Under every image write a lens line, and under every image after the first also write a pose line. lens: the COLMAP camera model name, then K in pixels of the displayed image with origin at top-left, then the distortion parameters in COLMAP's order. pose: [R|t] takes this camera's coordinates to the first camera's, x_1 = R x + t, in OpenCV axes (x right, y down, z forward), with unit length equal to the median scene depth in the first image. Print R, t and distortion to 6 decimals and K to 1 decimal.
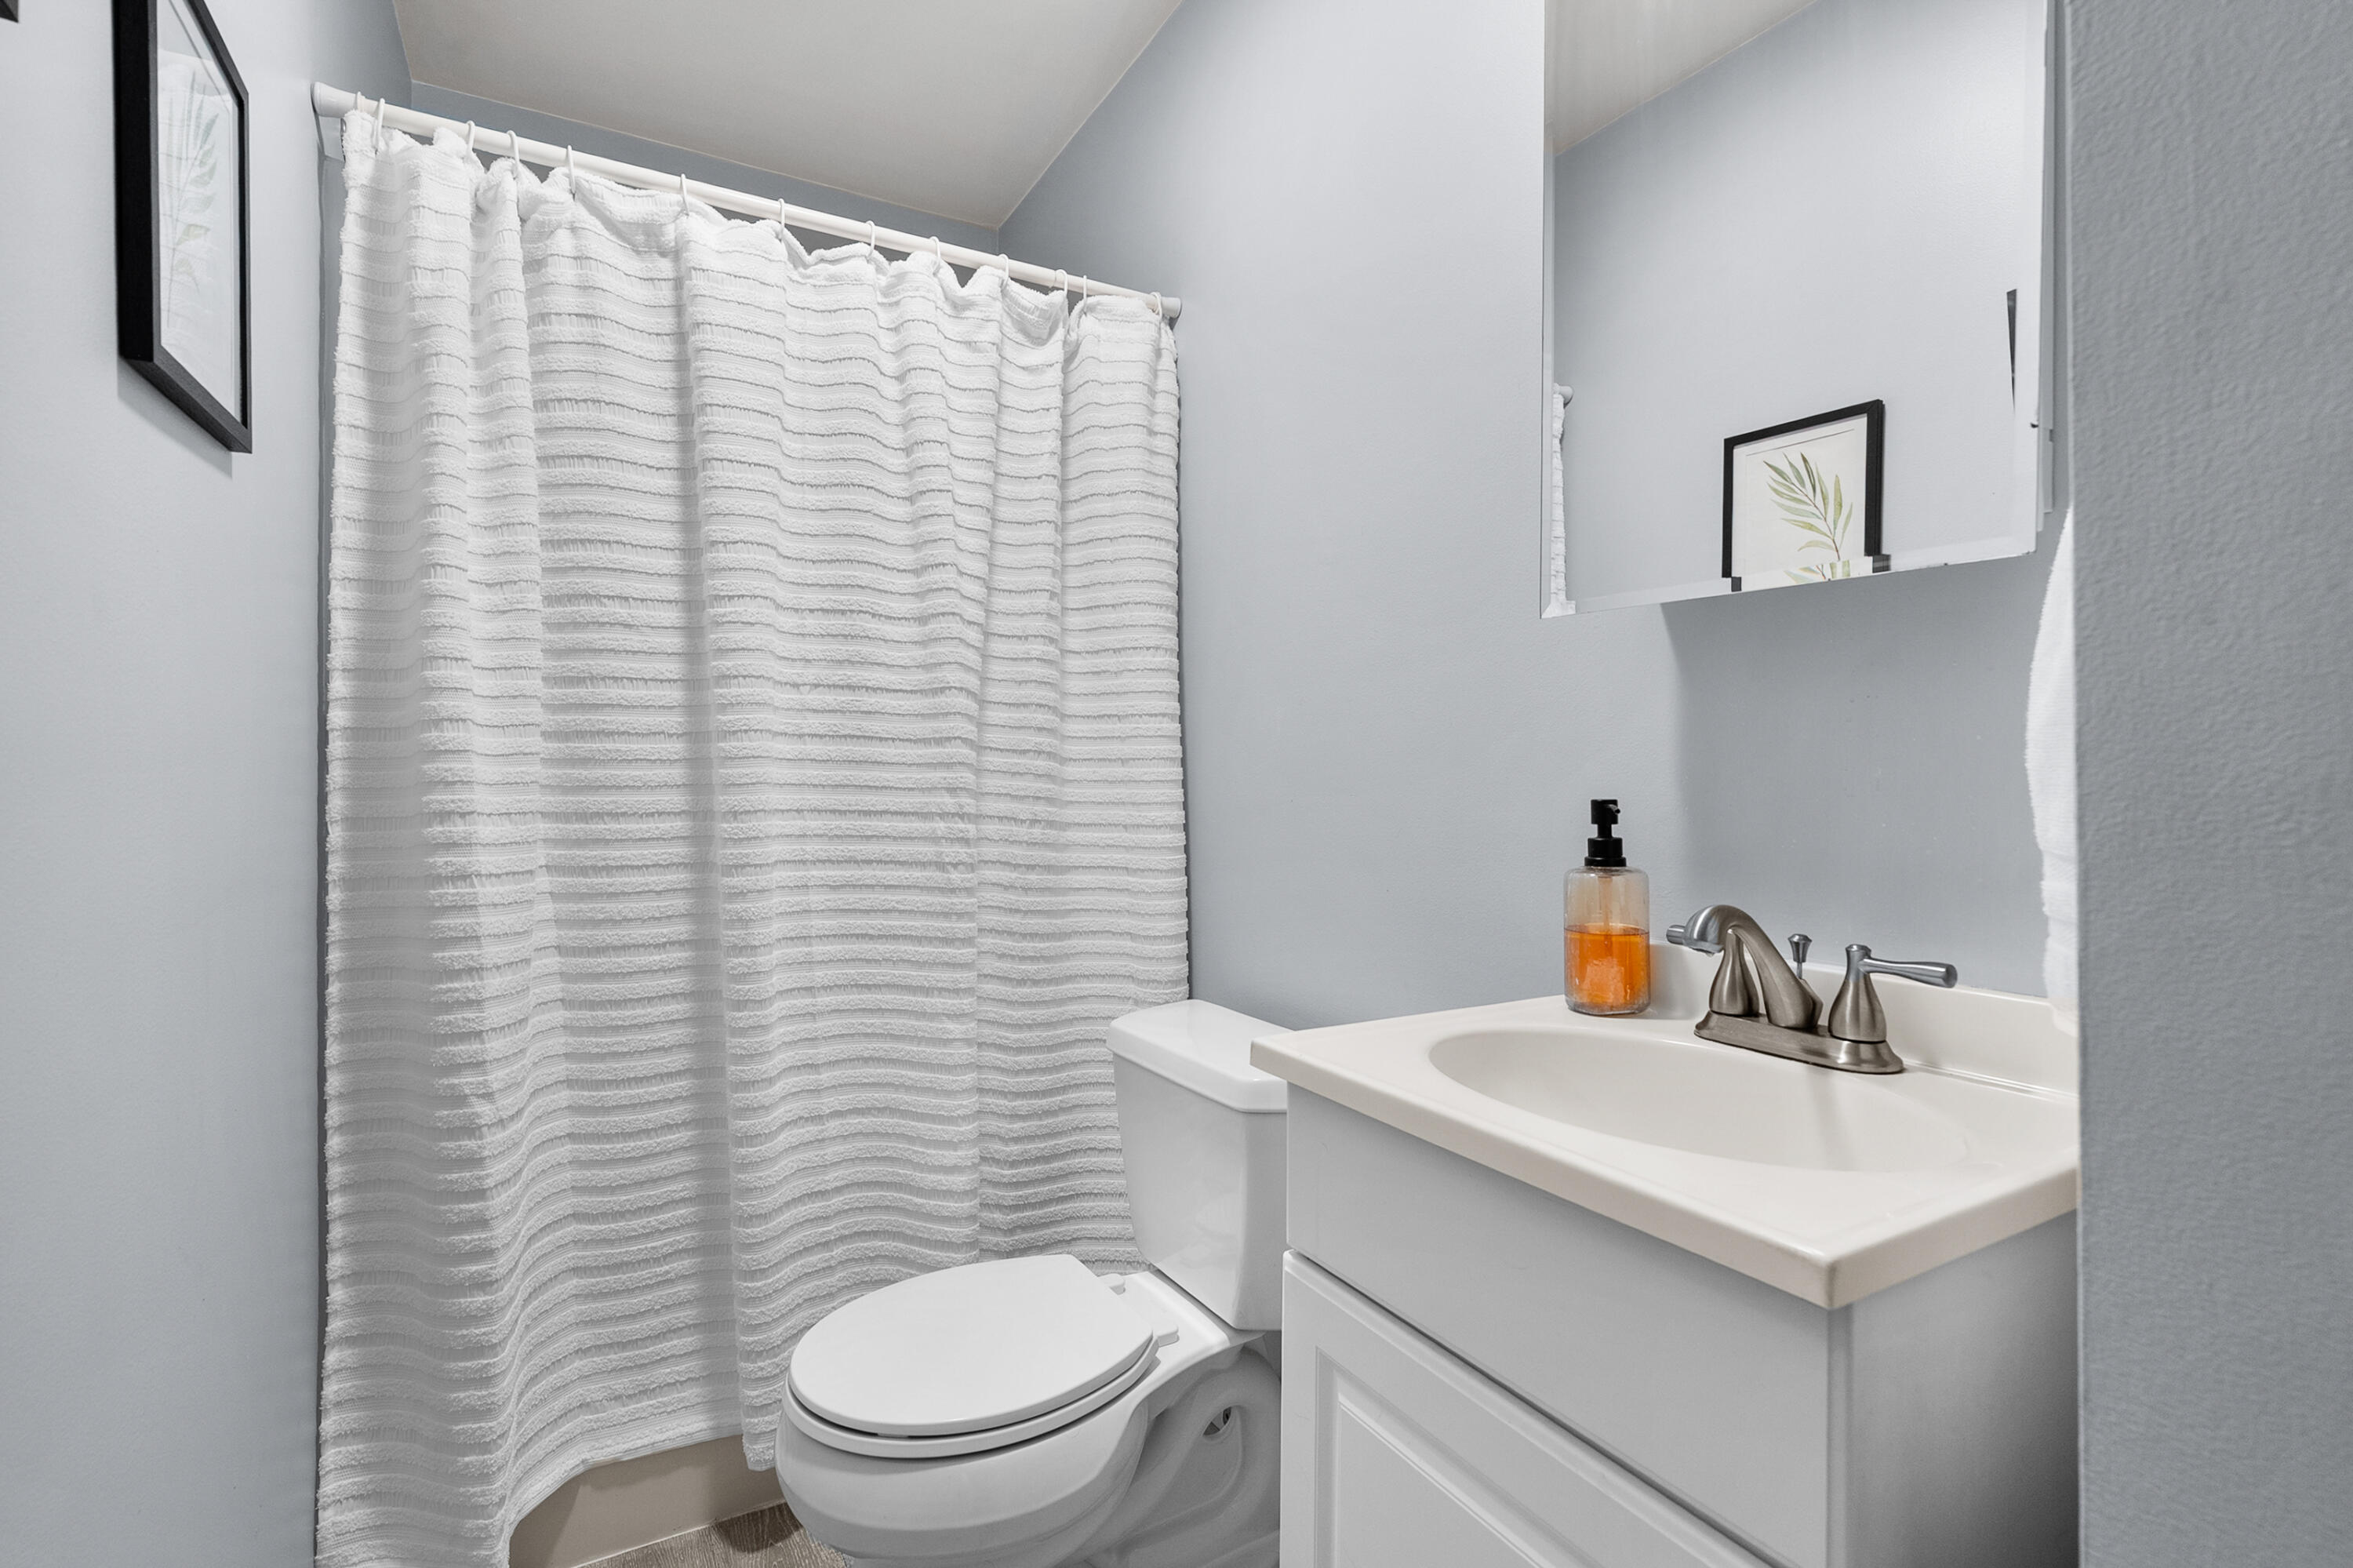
lens RADIAL K [[1057.6, 0, 1163.0], [0, 1057.6, 779.8], [0, 0, 1]] dist [-0.010883, 0.002182]
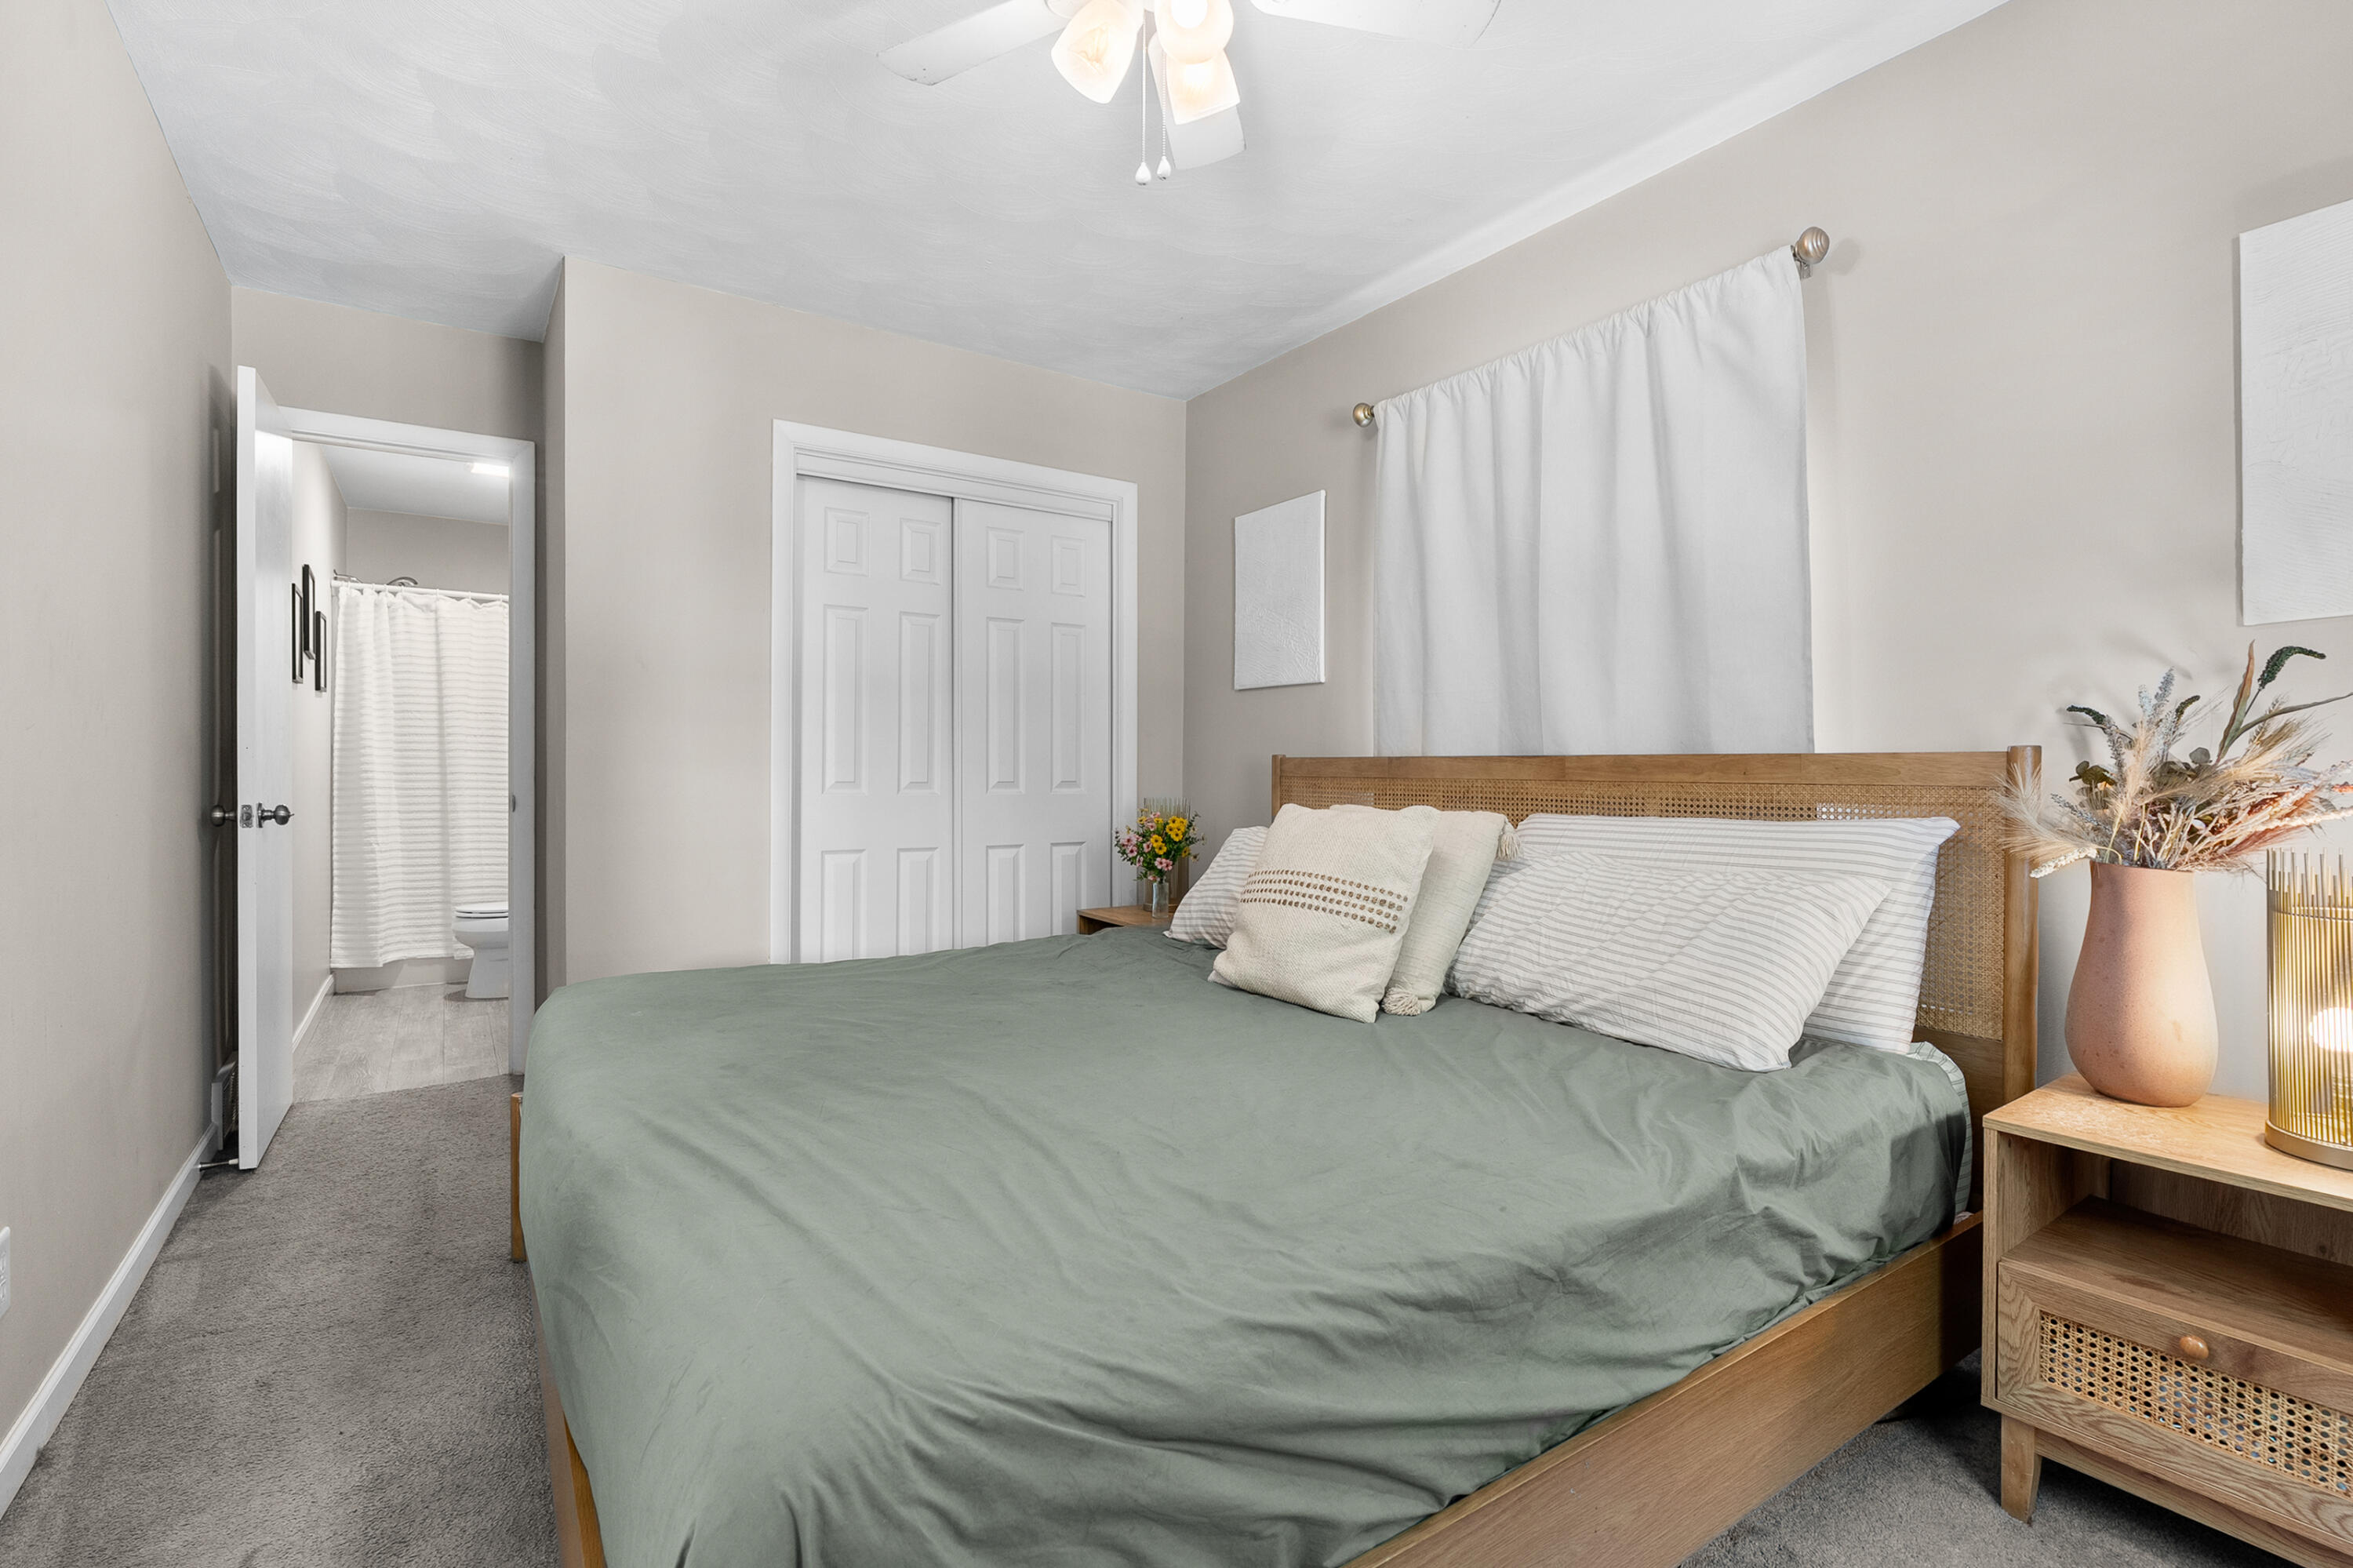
lens RADIAL K [[1057.6, 0, 1178.6], [0, 1057.6, 776.3], [0, 0, 1]] dist [-0.010883, 0.002182]
pose [[0.995870, 0.005221, 0.090636, 1.805117], [-0.004925, 0.999982, -0.003483, 0.046910], [-0.090652, 0.003022, 0.995878, -2.899608]]
